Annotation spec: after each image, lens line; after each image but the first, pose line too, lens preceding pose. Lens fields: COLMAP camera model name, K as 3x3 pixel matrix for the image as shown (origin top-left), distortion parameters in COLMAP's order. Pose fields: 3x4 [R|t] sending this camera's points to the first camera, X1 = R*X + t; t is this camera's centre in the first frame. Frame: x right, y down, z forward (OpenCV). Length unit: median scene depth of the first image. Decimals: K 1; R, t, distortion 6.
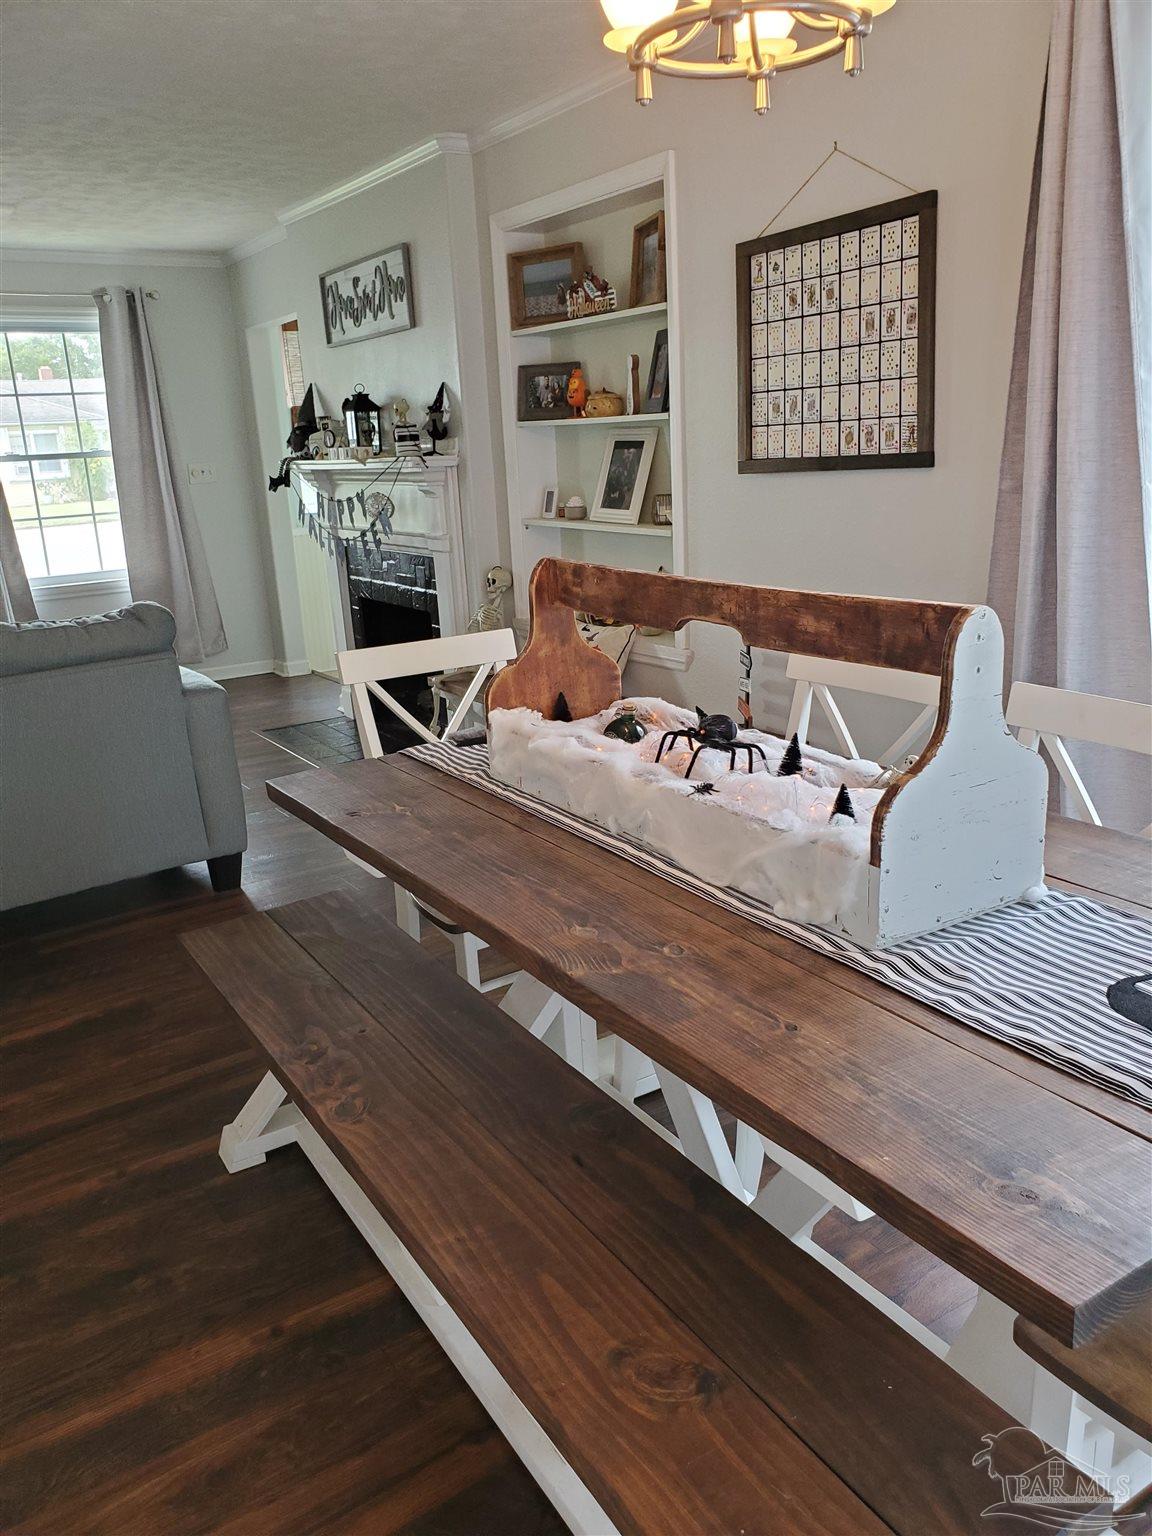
lens RADIAL K [[1208.7, 0, 579.3], [0, 1208.7, 764.5], [0, 0, 1]] dist [0.001755, 0.024787]
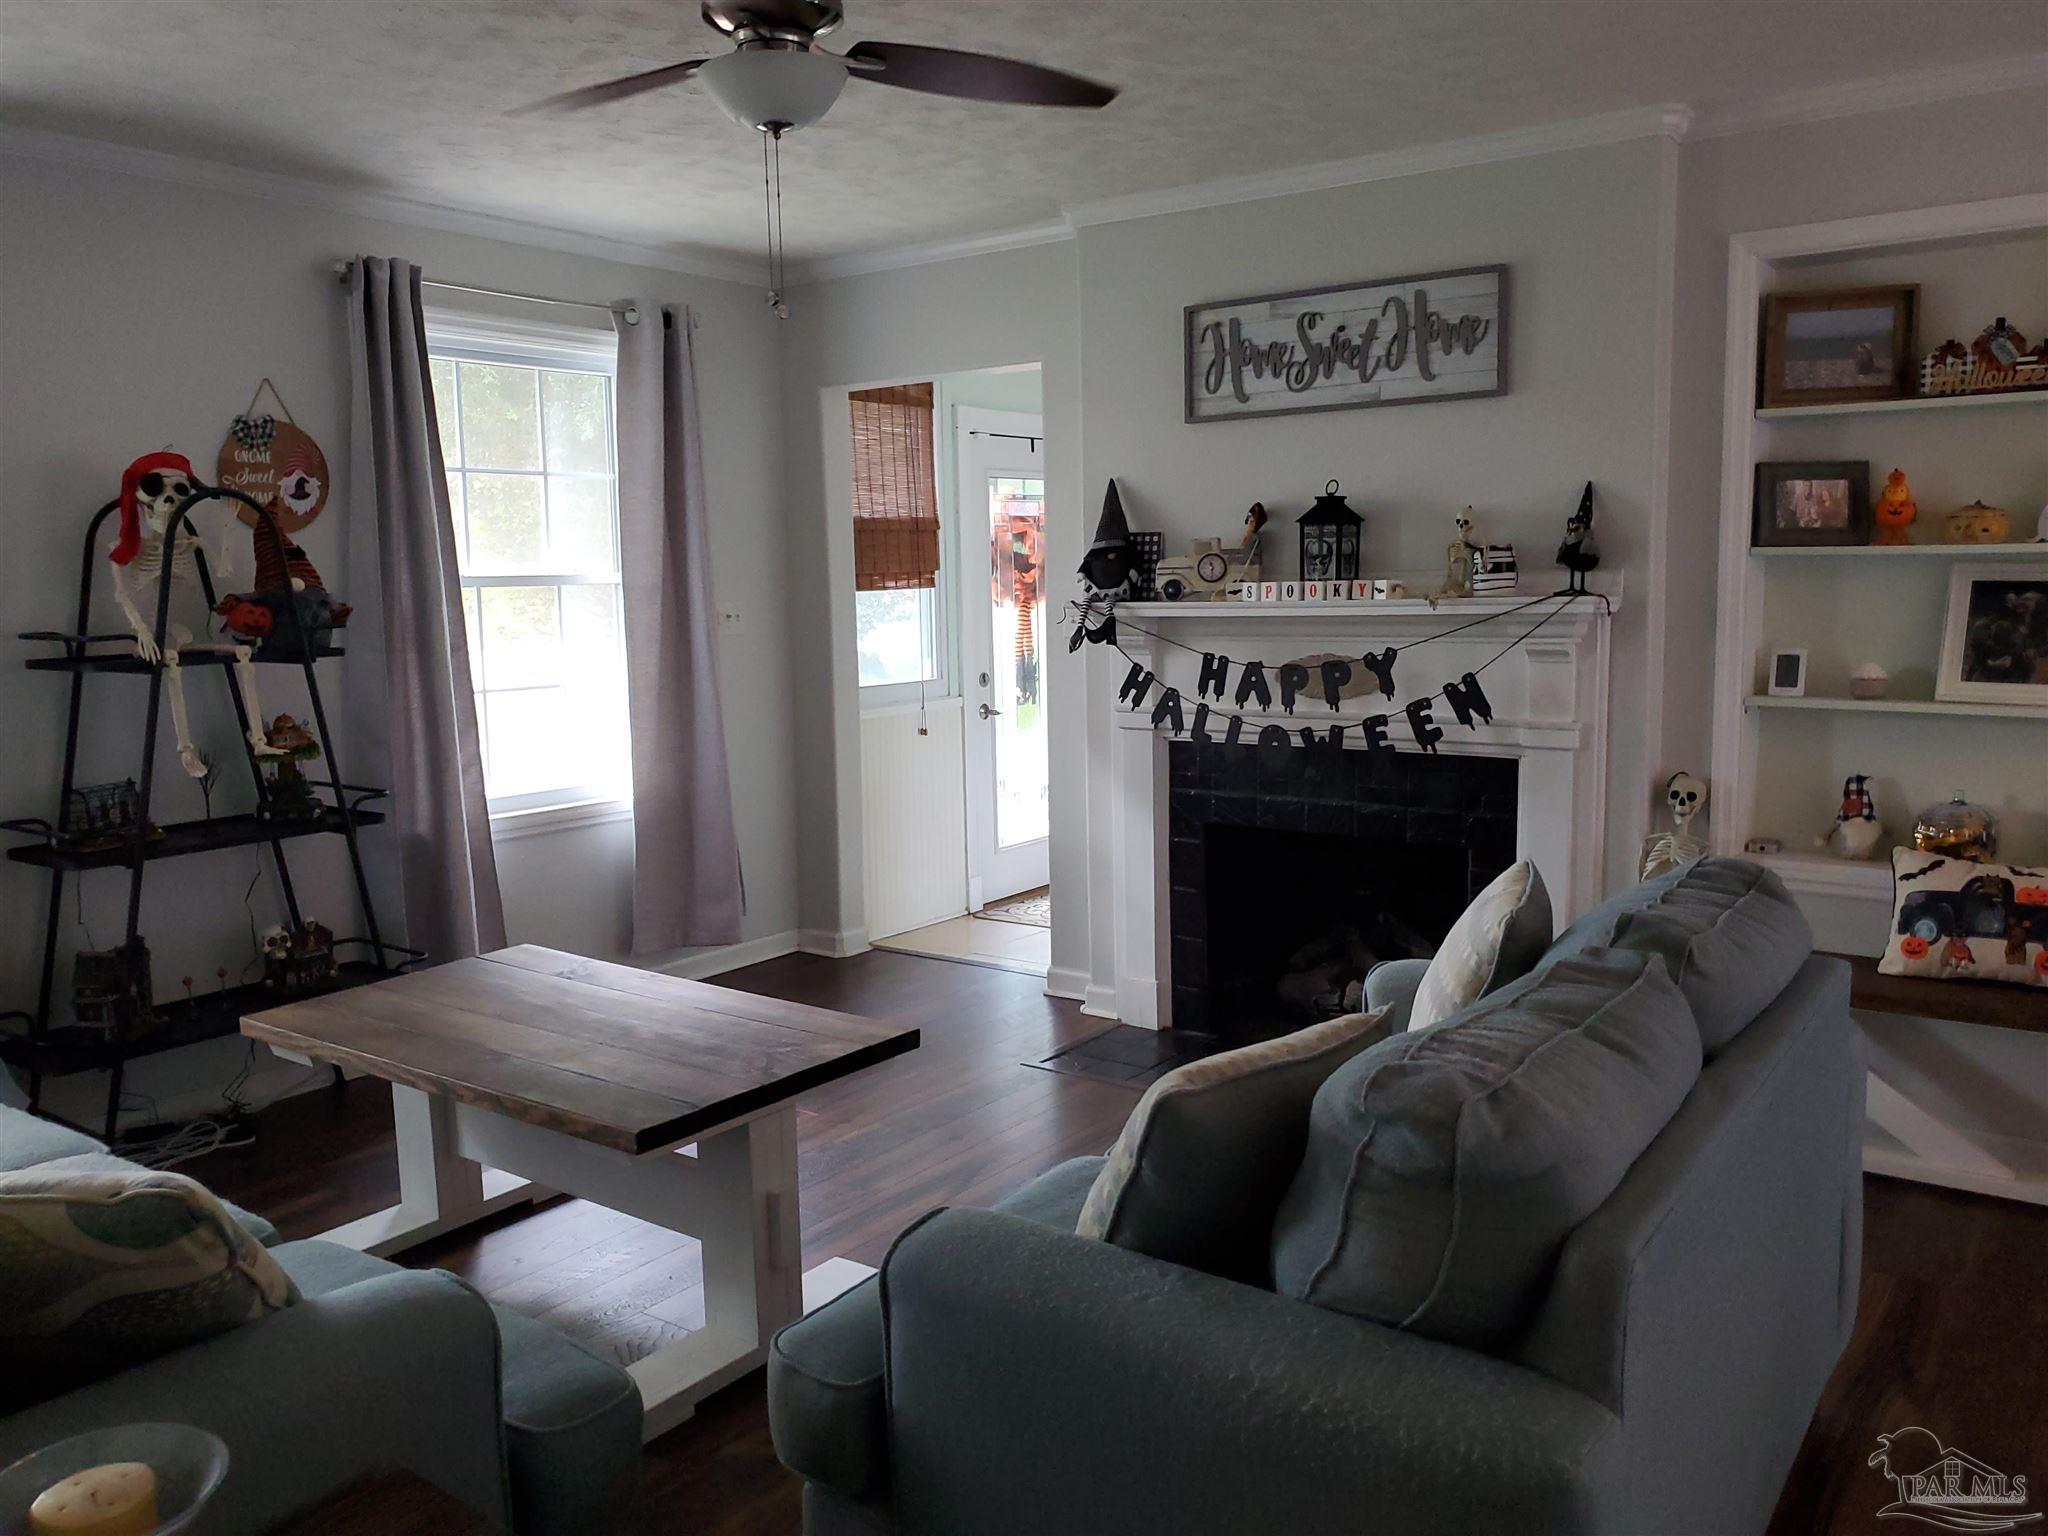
lens RADIAL K [[1611.6, 0, 1019.3], [0, 1611.6, 783.9], [0, 0, 1]] dist [0.001755, 0.024787]
pose [[0.933437, -0.008571, 0.358638, -0.718953], [0.062223, 0.988430, -0.138326, -0.068261], [-0.353303, 0.151434, 0.923171, 0.376396]]
